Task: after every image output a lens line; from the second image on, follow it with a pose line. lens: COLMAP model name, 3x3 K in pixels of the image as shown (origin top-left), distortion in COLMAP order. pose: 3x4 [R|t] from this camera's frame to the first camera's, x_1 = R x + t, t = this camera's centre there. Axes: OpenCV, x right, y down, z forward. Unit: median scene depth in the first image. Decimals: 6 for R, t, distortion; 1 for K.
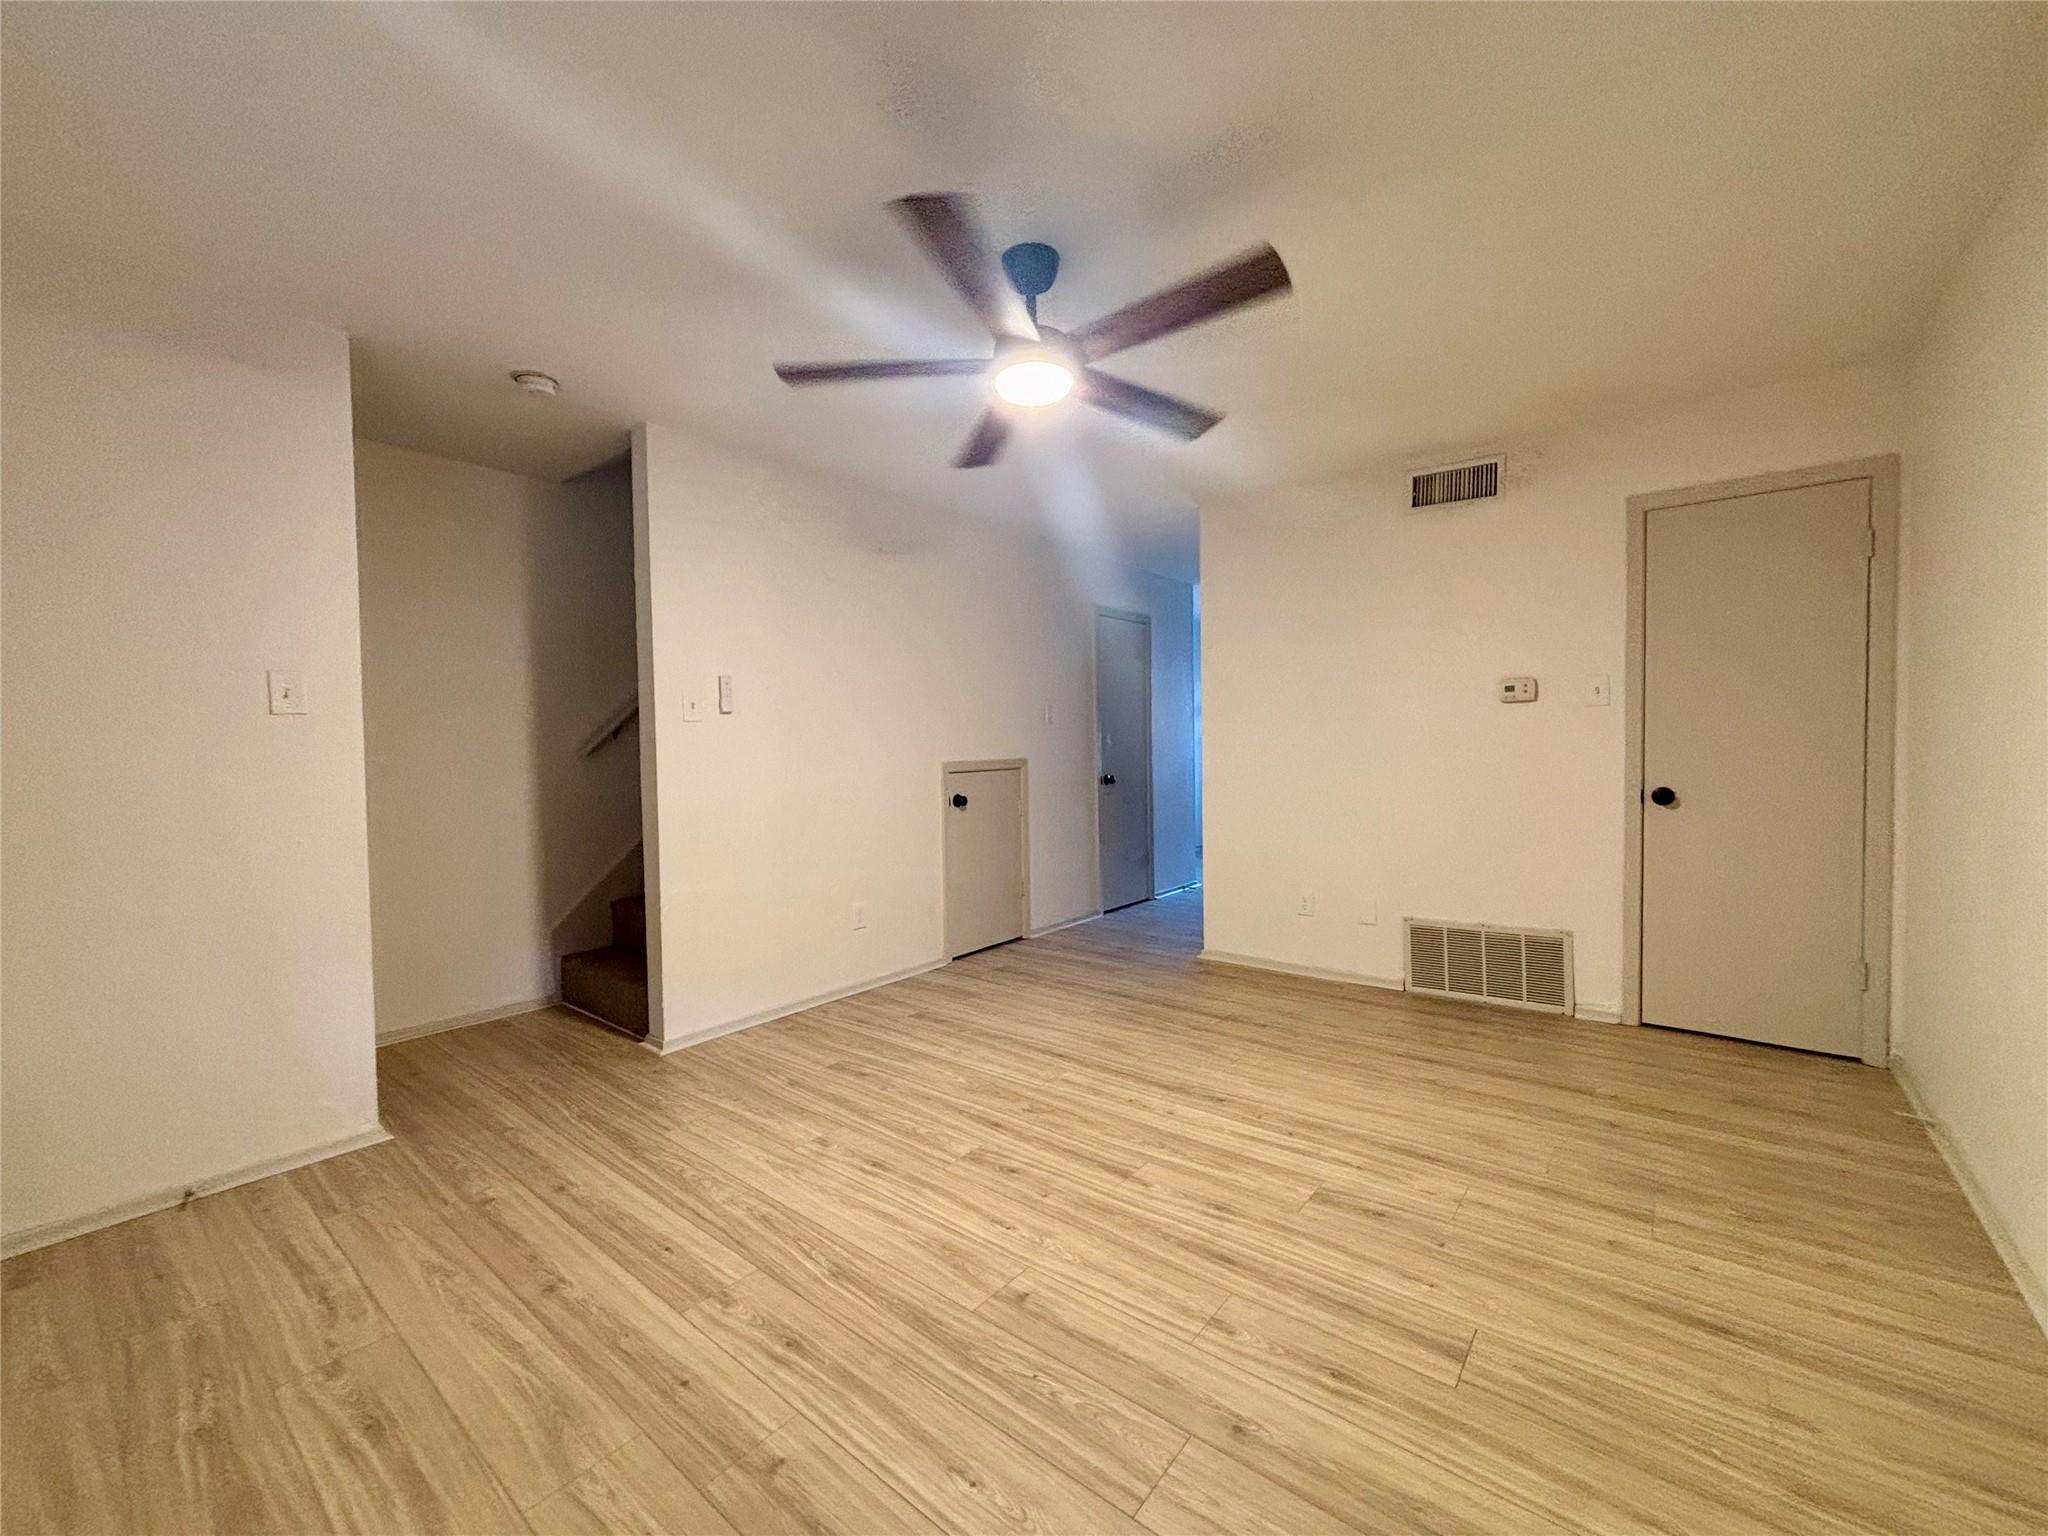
lens RADIAL K [[823.6, 0, 1020.3], [0, 823.6, 769.1], [0, 0, 1]] dist [0.001319, 0.000091]
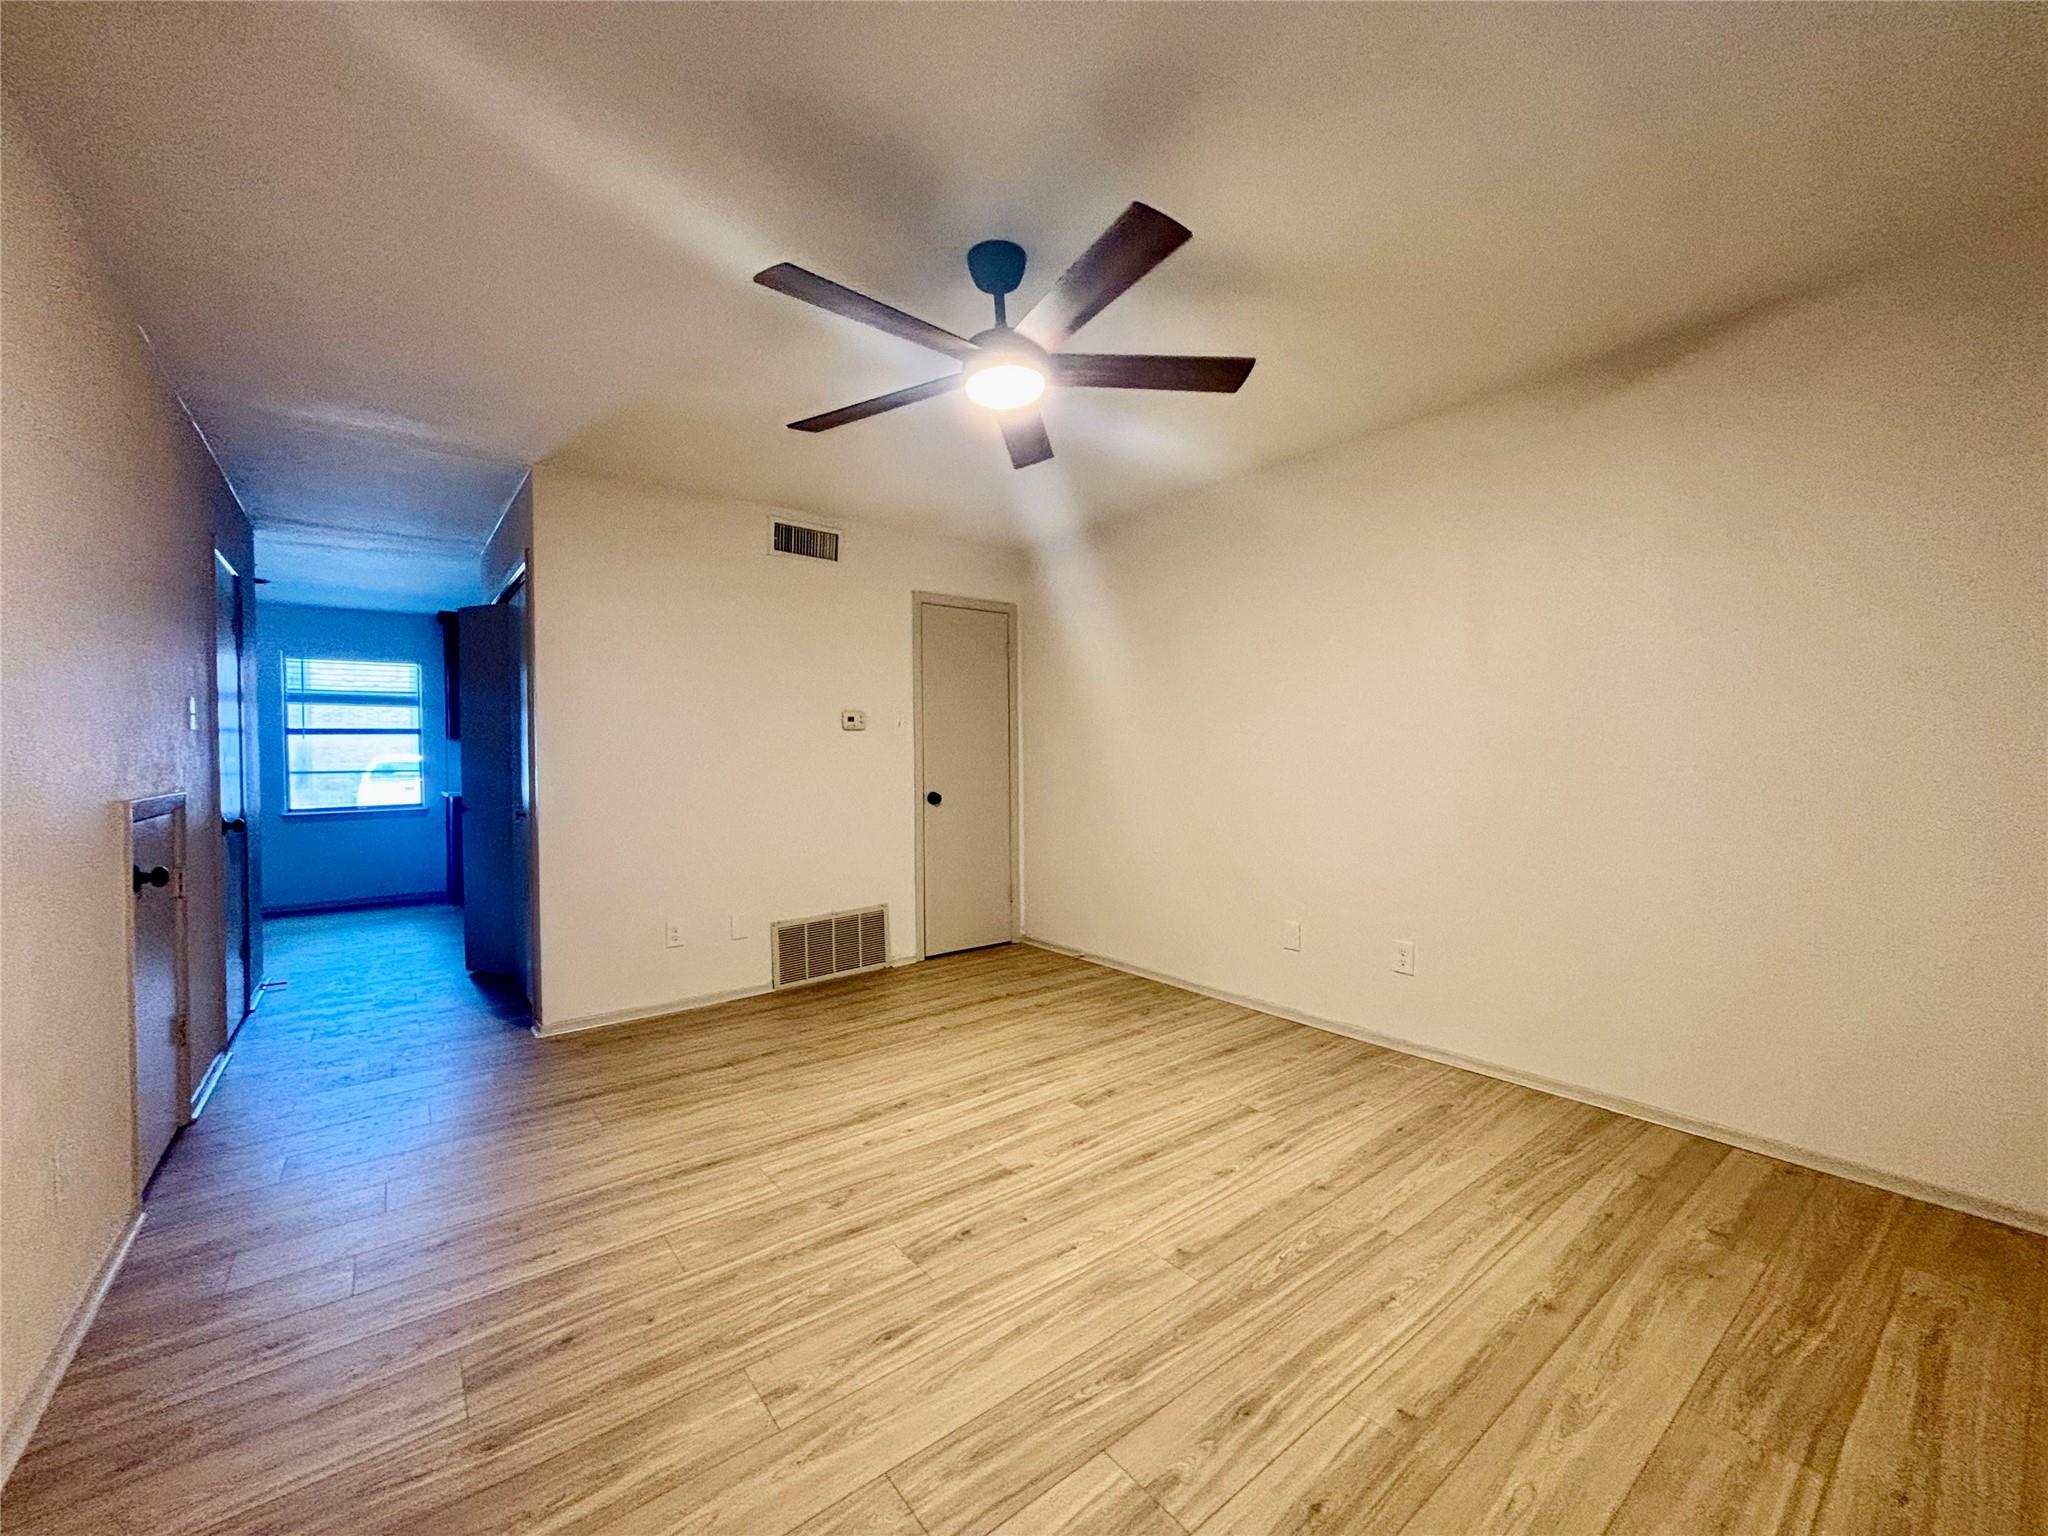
lens RADIAL K [[823.6, 0, 1020.3], [0, 823.6, 769.1], [0, 0, 1]] dist [0.001319, 0.000091]
pose [[0.239016, -0.007332, 0.970988, -0.748290], [0.041244, 0.999146, -0.002607, -0.010183], [-0.970139, 0.040671, 0.239115, 0.613854]]
